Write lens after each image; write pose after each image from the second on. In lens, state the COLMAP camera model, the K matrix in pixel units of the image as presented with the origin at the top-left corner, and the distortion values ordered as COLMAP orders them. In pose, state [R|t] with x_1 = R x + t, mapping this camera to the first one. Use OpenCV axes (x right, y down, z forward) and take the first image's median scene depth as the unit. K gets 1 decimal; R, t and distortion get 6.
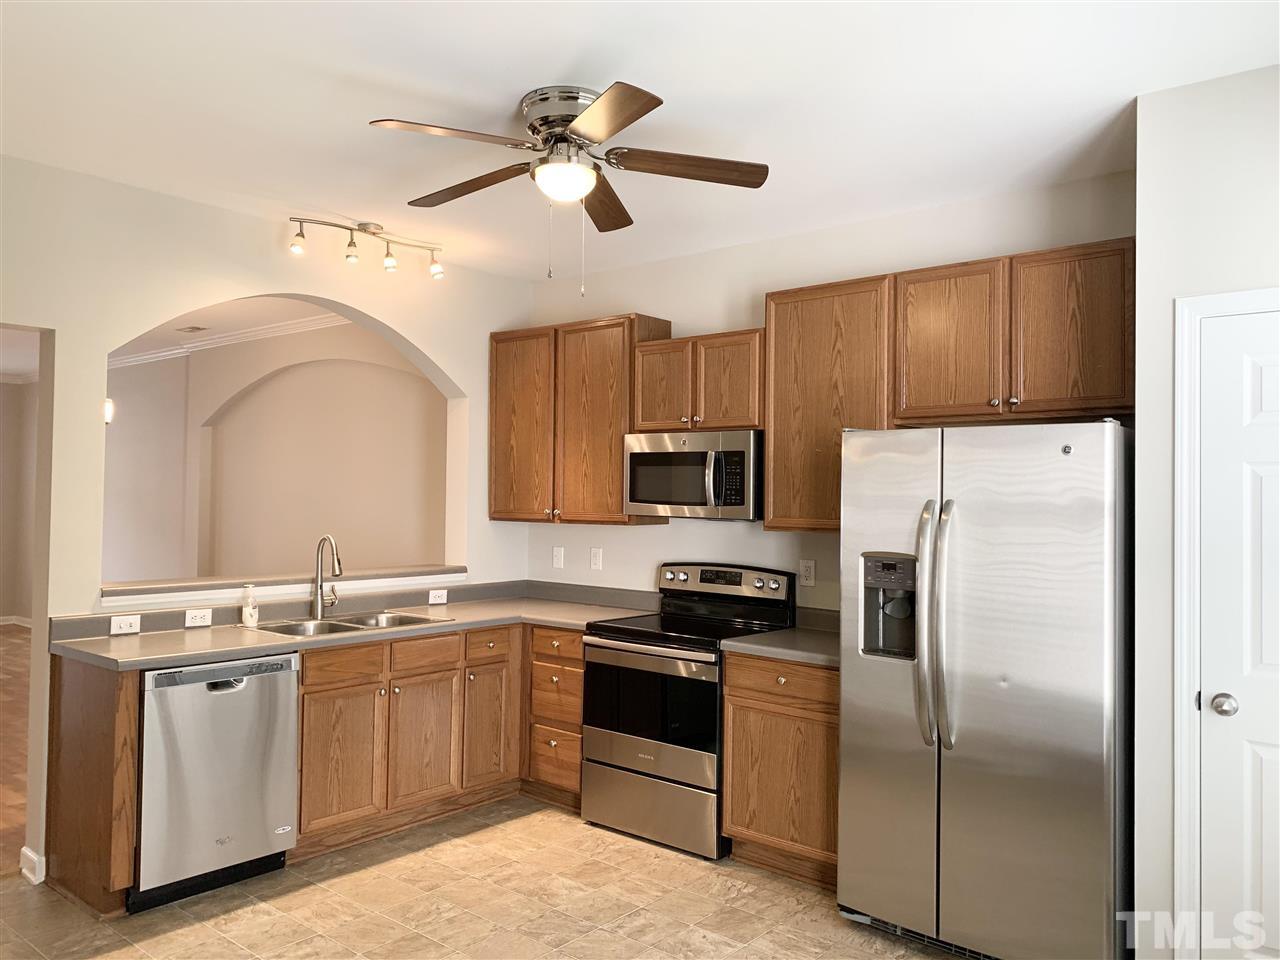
lens RADIAL K [[982.4, 0, 628.1], [0, 982.4, 476.0], [0, 0, 1]] dist [0.055933, -0.069411]
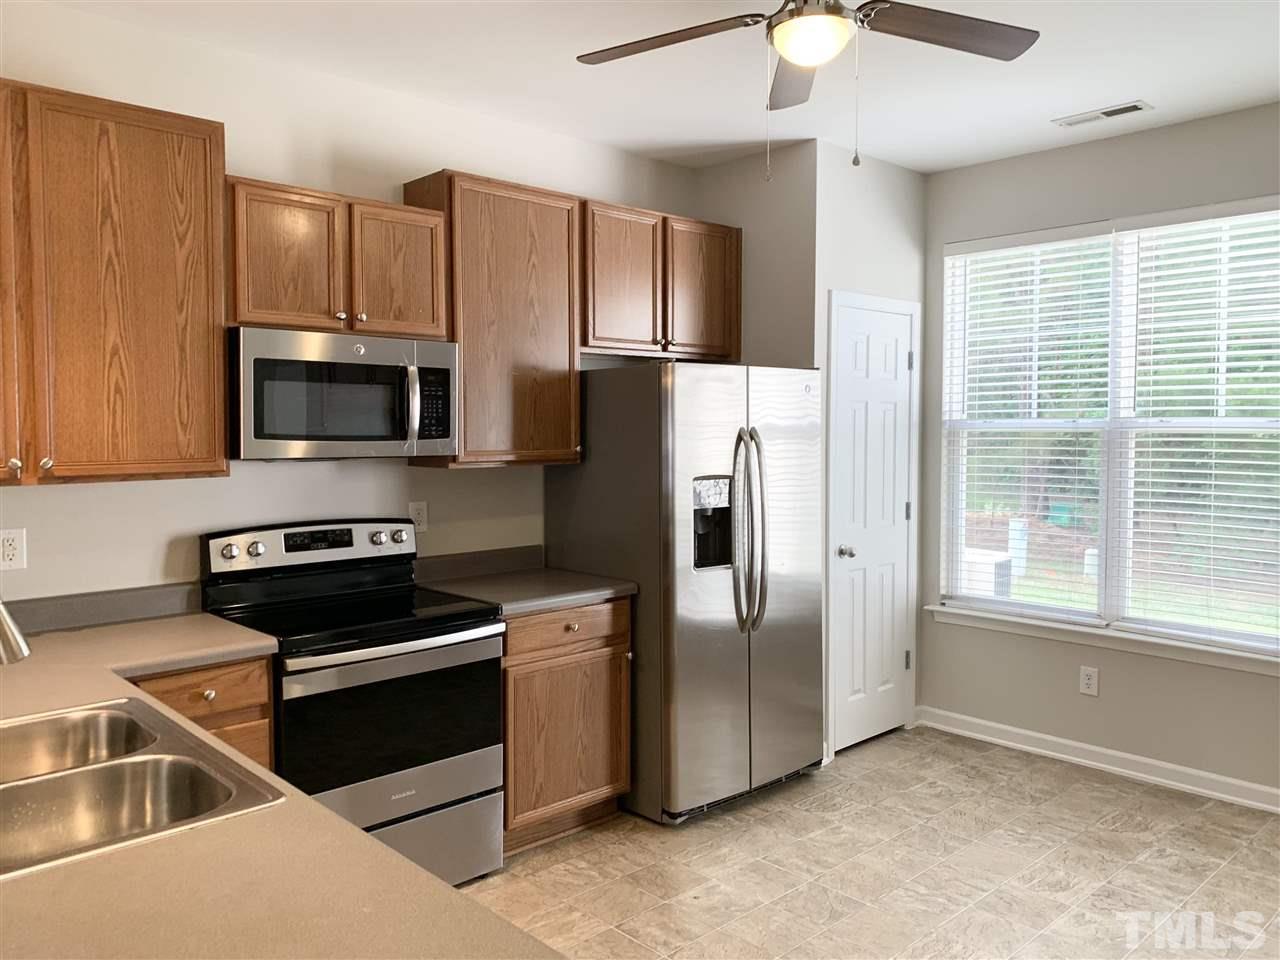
lens RADIAL K [[982.4, 0, 638.1], [0, 982.4, 477.3], [0, 0, 1]] dist [0.055933, -0.069411]
pose [[0.100767, -0.064513, 0.992816, -0.592423], [-0.014349, 0.997697, 0.066287, 0.006410], [-0.994807, -0.020926, 0.099609, 0.691904]]
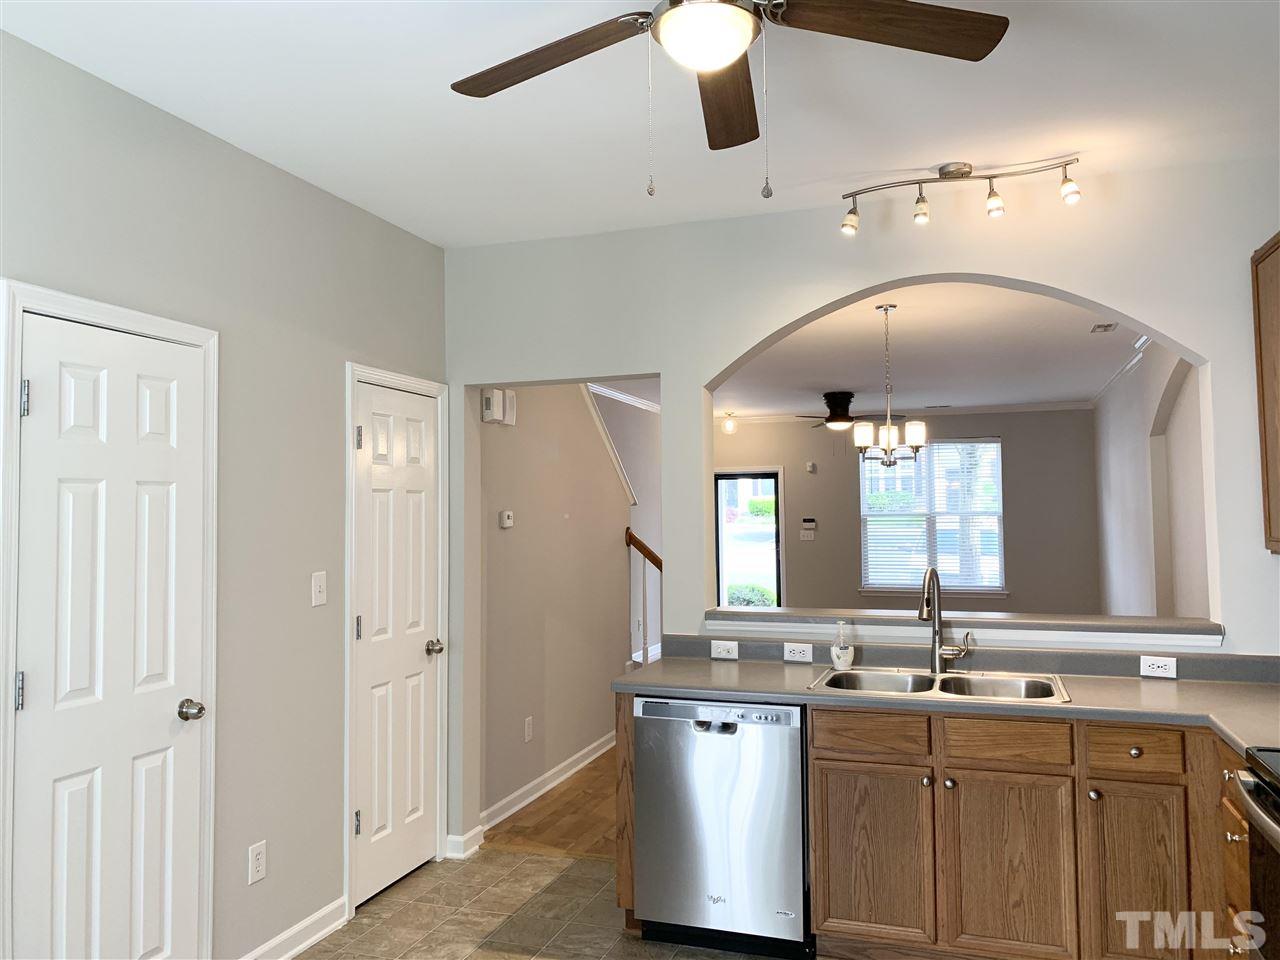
lens RADIAL K [[982.4, 0, 634.0], [0, 982.4, 472.5], [0, 0, 1]] dist [0.055933, -0.069411]
pose [[0.366567, -0.061597, -0.928350, 0.397946], [0.030891, 0.998062, -0.054025, 0.021102], [0.929879, -0.008874, 0.367759, 0.547114]]
